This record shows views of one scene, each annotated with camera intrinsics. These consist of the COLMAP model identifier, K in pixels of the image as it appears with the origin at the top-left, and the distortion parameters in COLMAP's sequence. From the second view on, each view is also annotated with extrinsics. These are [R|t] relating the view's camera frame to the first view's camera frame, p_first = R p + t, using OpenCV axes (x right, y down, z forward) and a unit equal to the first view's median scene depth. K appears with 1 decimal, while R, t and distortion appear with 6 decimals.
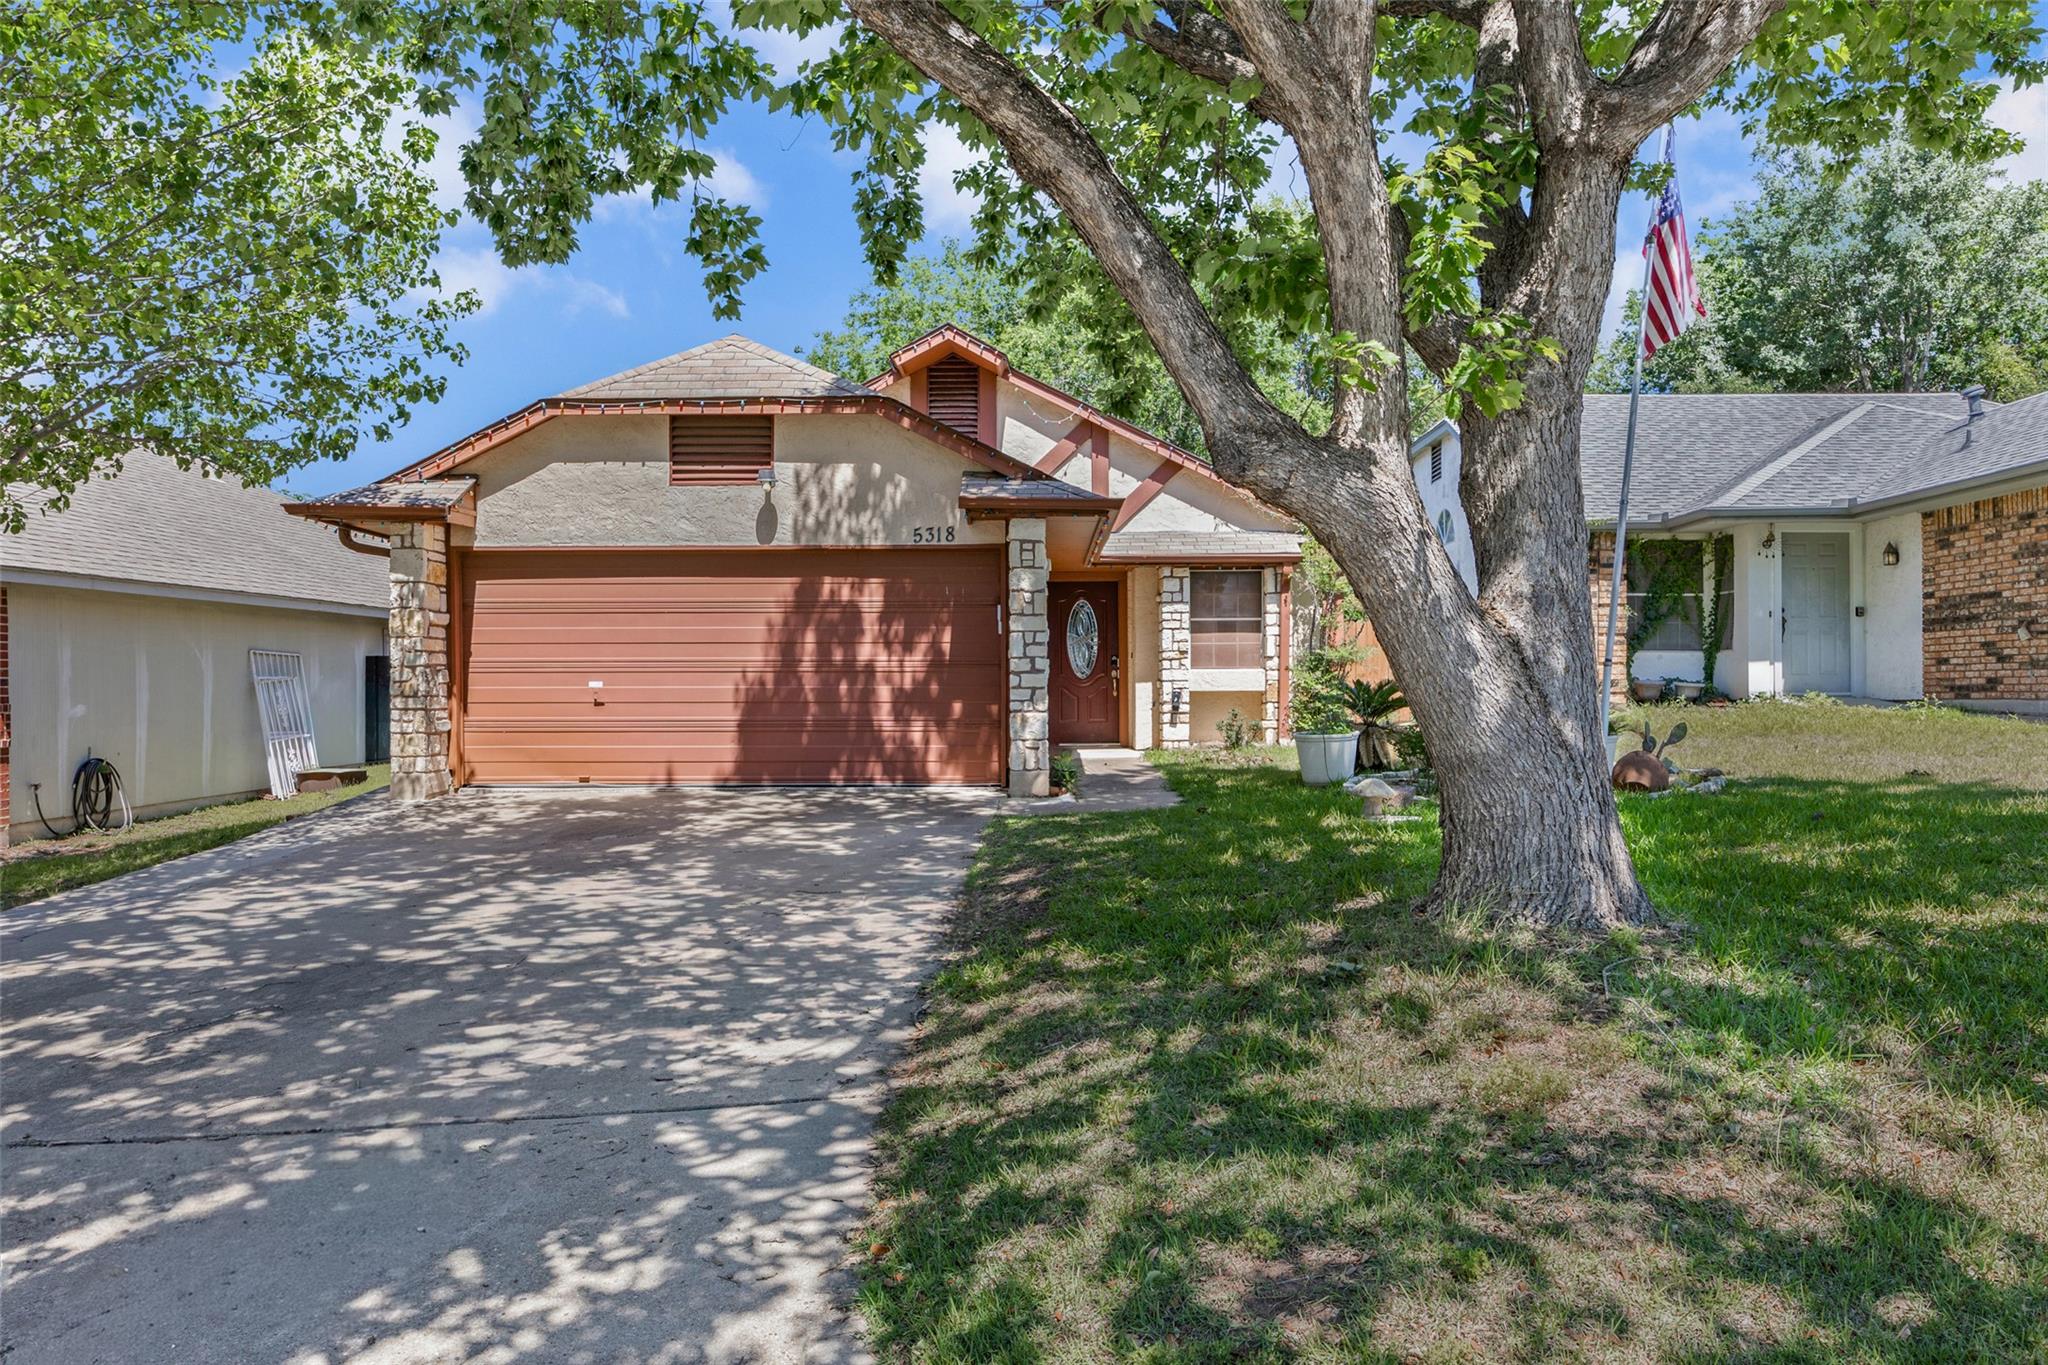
lens RADIAL K [[1414.1, 0, 1024.0], [0, 1414.1, 682.5], [0, 0, 1]] dist [-0.005250, -0.000307]
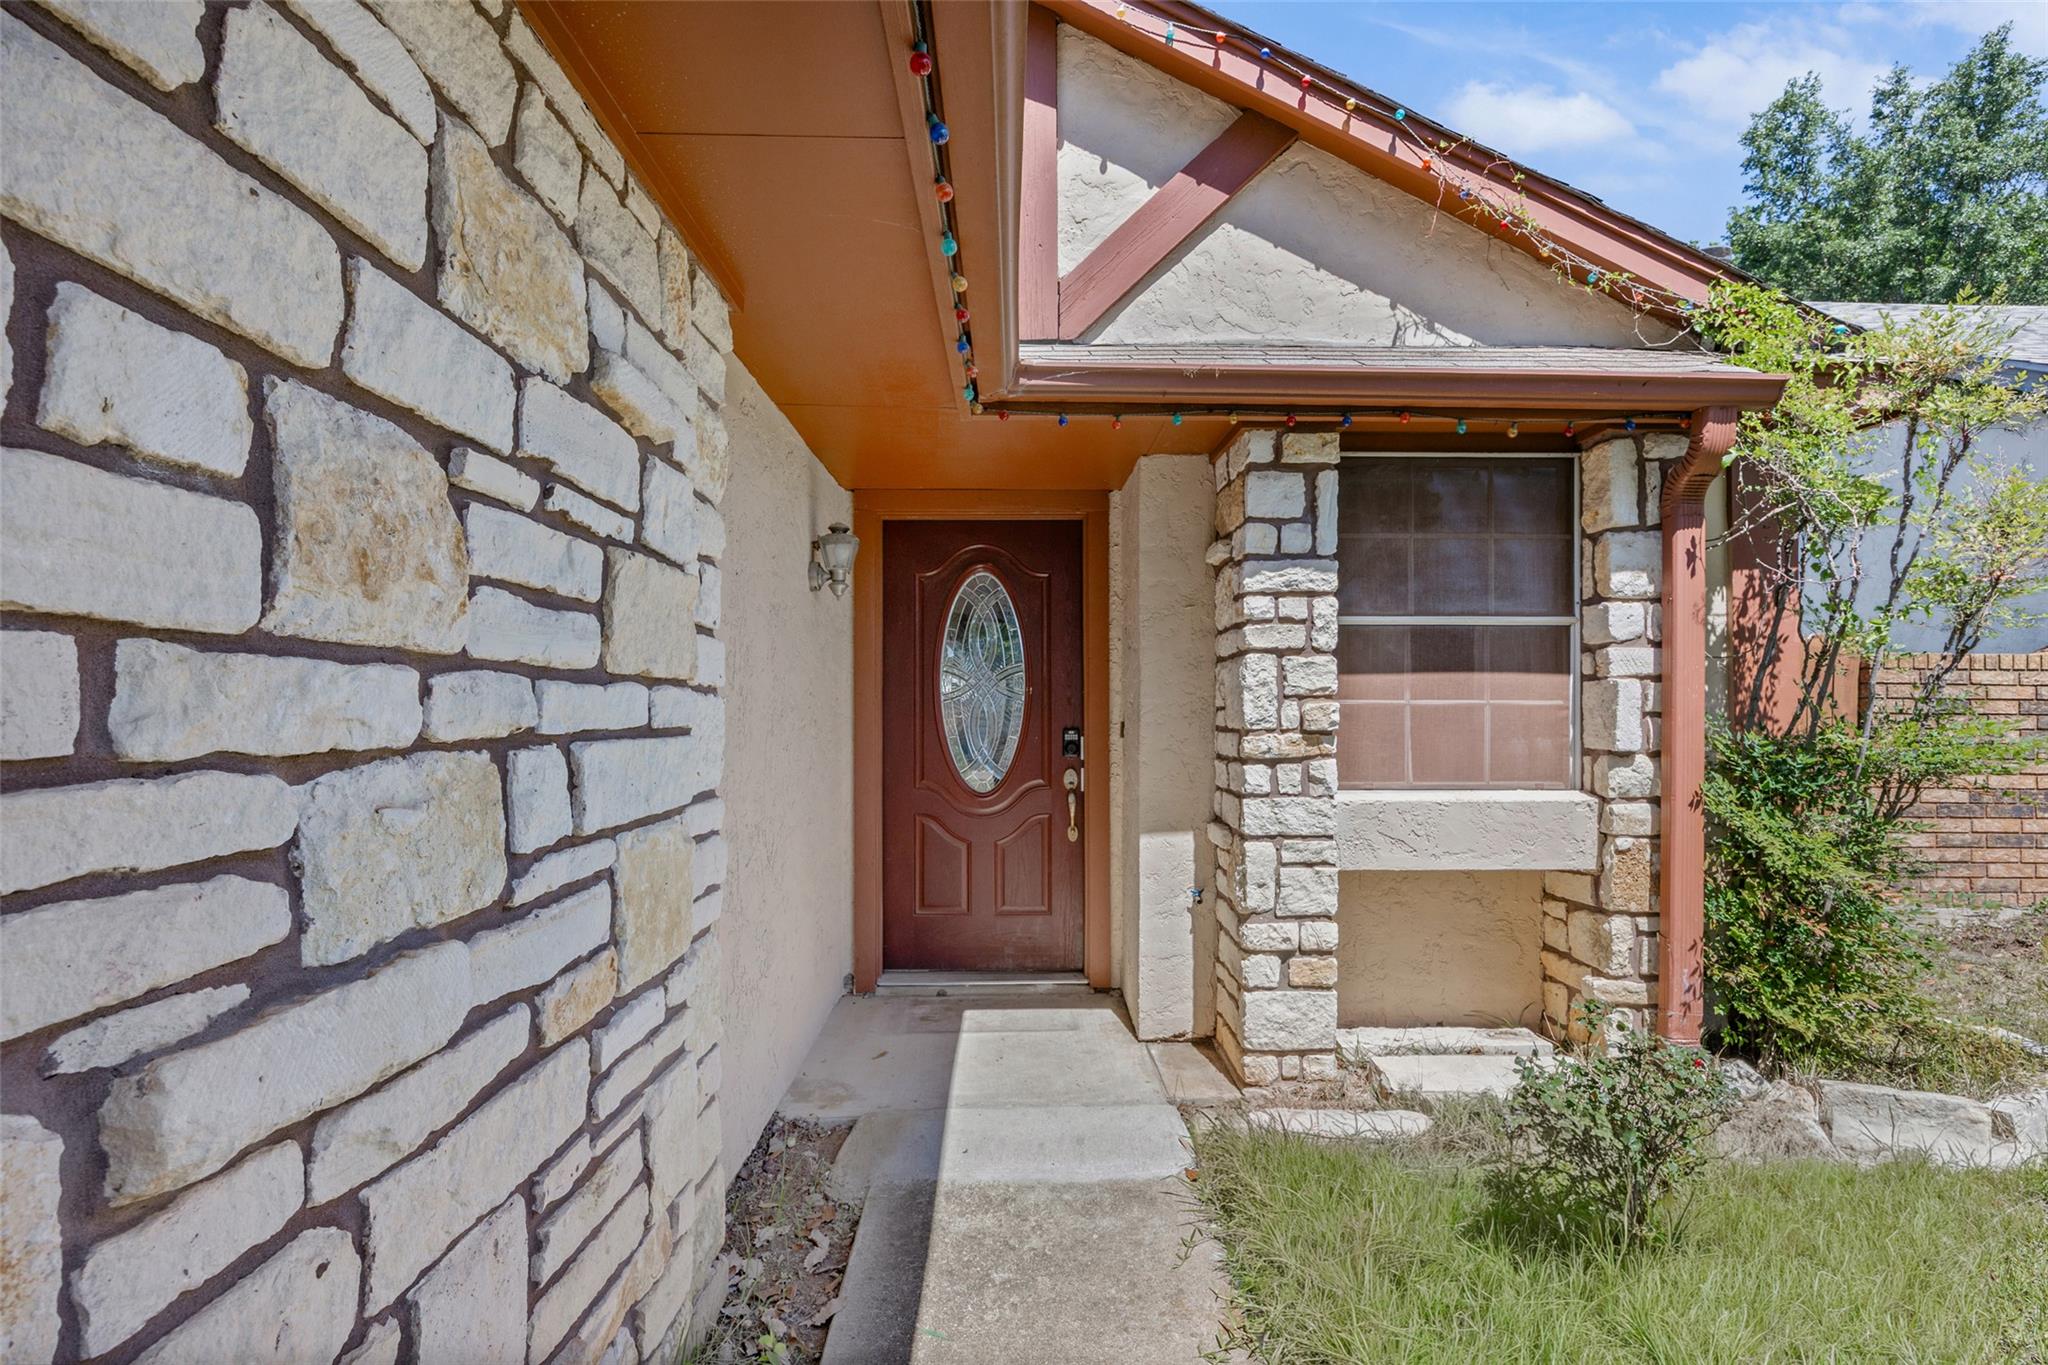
lens RADIAL K [[1010.7, 0, 1024.0], [0, 1010.7, 682.5], [0, 0, 1]] dist [-0.000432, -0.000069]
pose [[0.999794, 0.005773, 0.019448, 0.050563], [-0.005443, 0.999841, -0.016999, -0.028221], [-0.019543, 0.016890, 0.999666, 0.802759]]
